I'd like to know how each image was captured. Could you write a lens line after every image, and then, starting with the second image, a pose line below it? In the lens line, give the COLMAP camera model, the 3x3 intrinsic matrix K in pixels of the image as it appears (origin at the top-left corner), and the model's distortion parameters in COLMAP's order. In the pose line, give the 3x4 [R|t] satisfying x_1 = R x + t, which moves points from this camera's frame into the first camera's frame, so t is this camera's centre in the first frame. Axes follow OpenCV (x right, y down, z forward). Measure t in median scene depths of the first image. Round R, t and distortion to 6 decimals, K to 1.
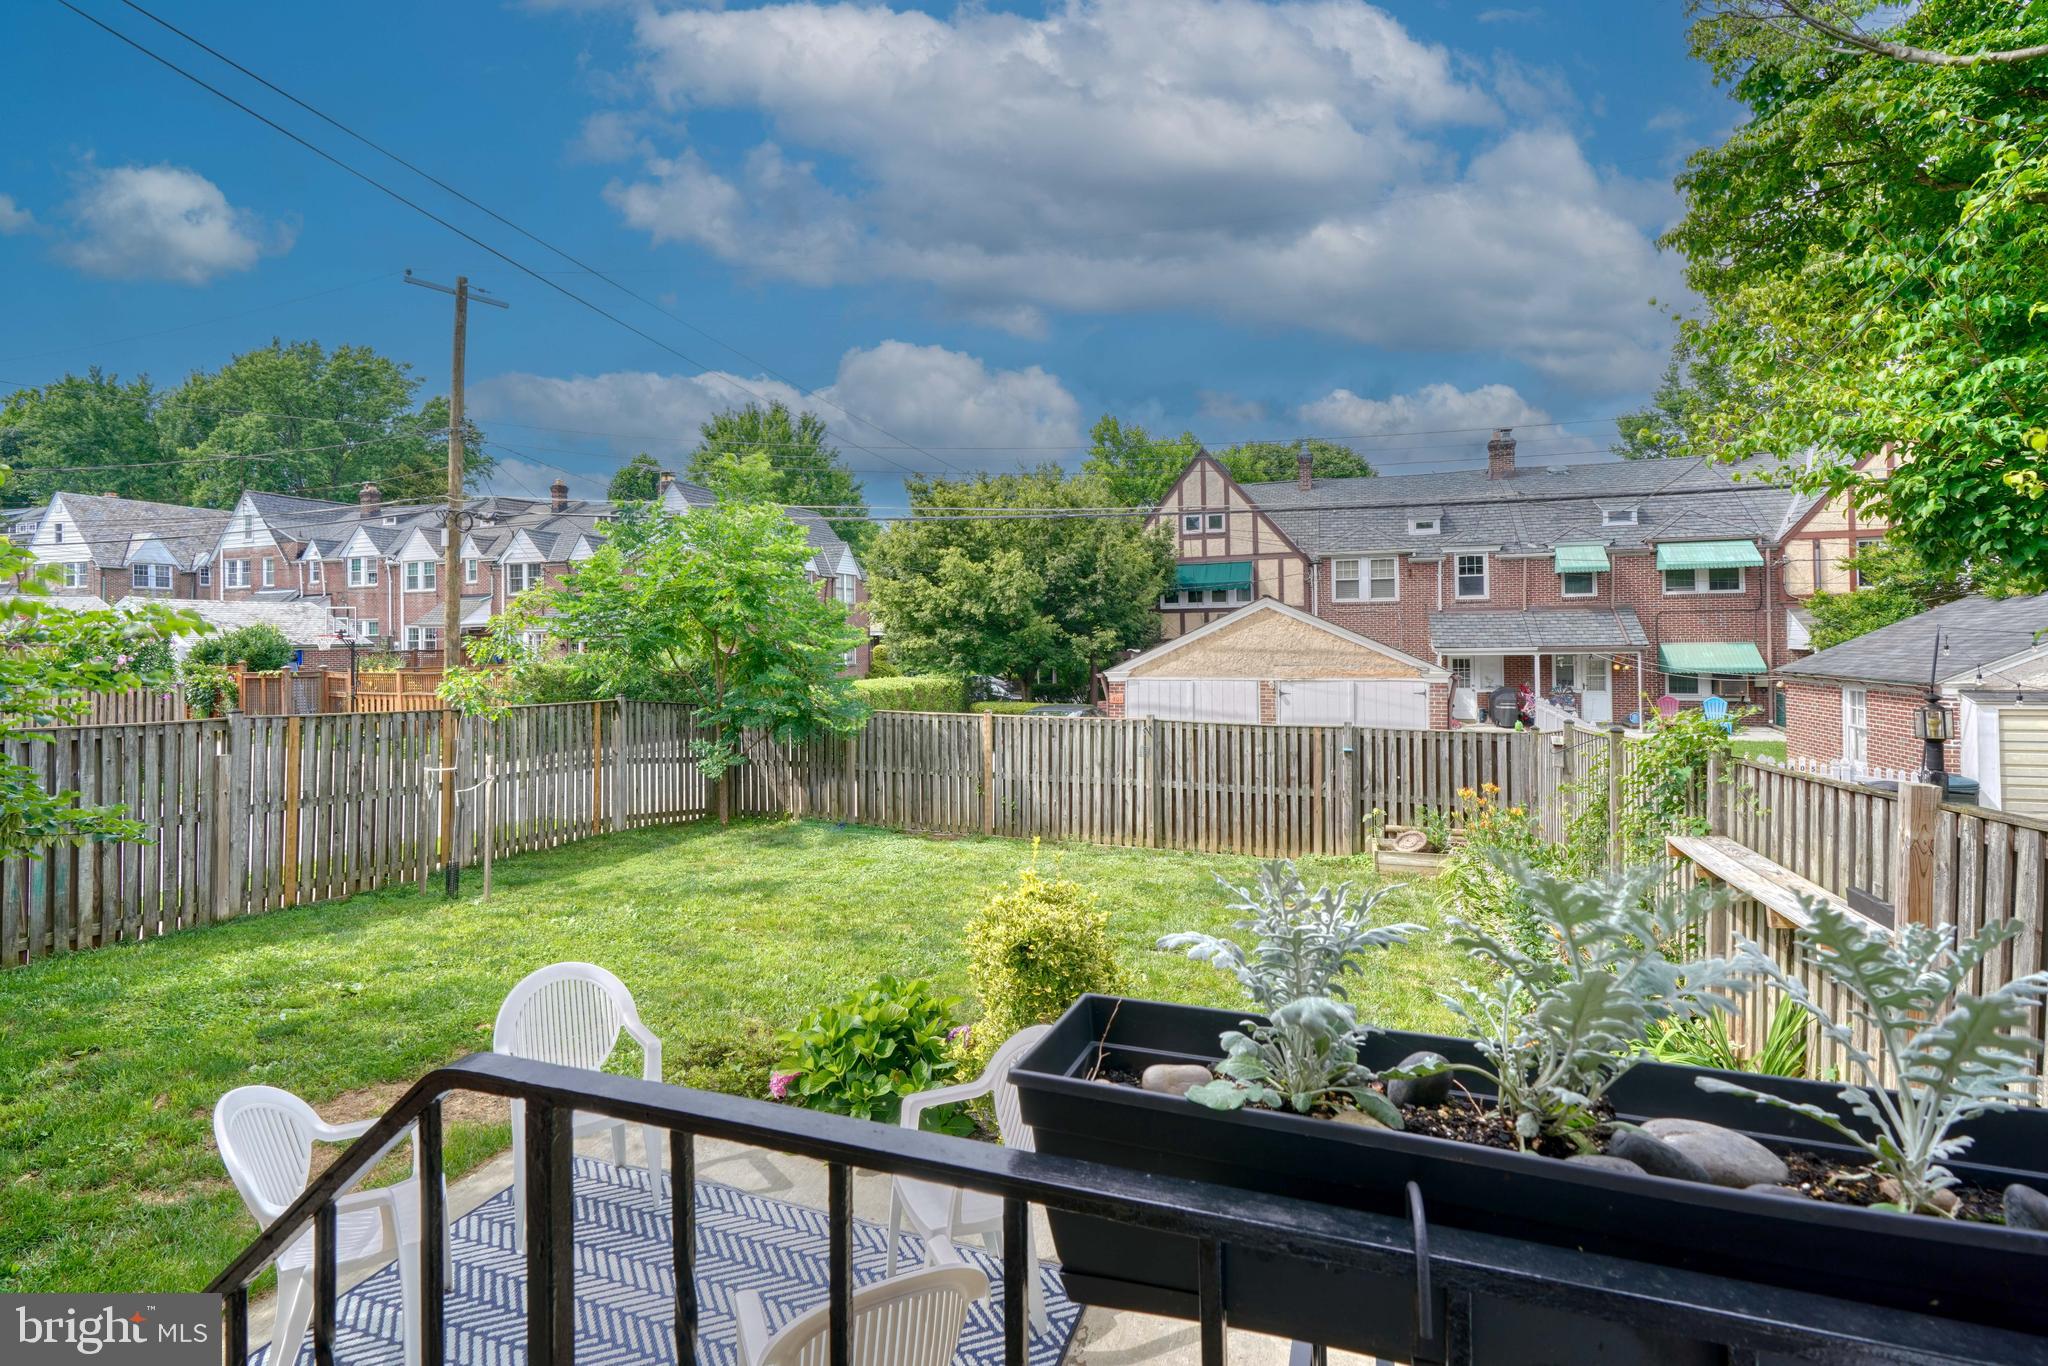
lens RADIAL K [[947.1, 0, 1012.7], [0, 947.1, 669.1], [0, 0, 1]] dist [-0.000667, 0.001277]
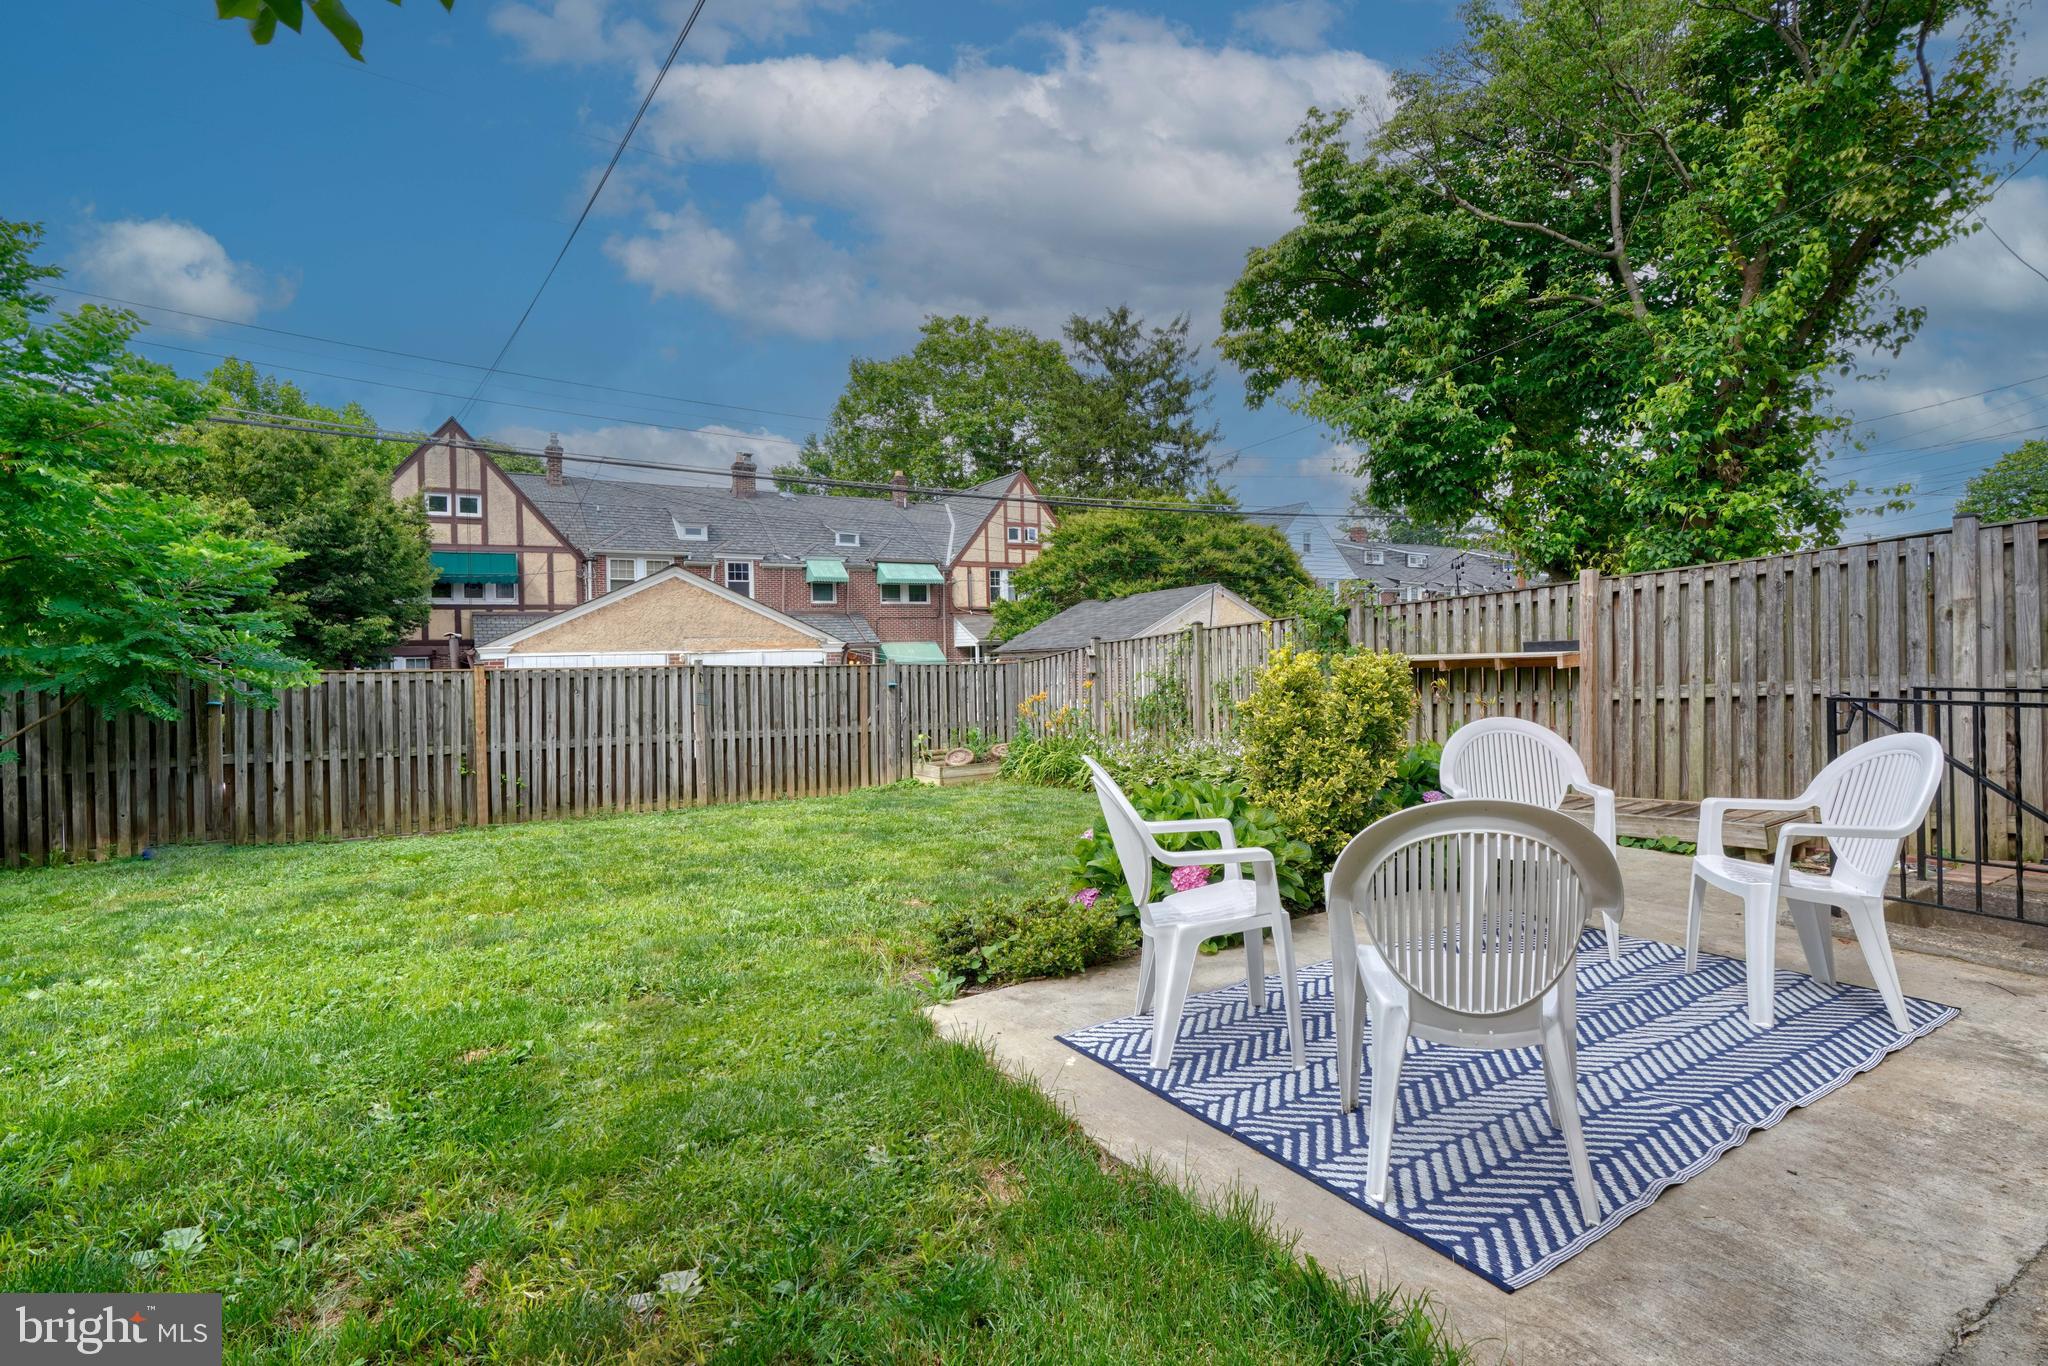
lens RADIAL K [[947.1, 0, 1012.7], [0, 947.1, 669.1], [0, 0, 1]] dist [-0.000667, 0.001277]
pose [[0.643317, -0.013439, 0.765482, -0.156847], [0.042572, 0.998927, -0.018240, 0.037911], [-0.764416, 0.044322, 0.643198, 0.080994]]
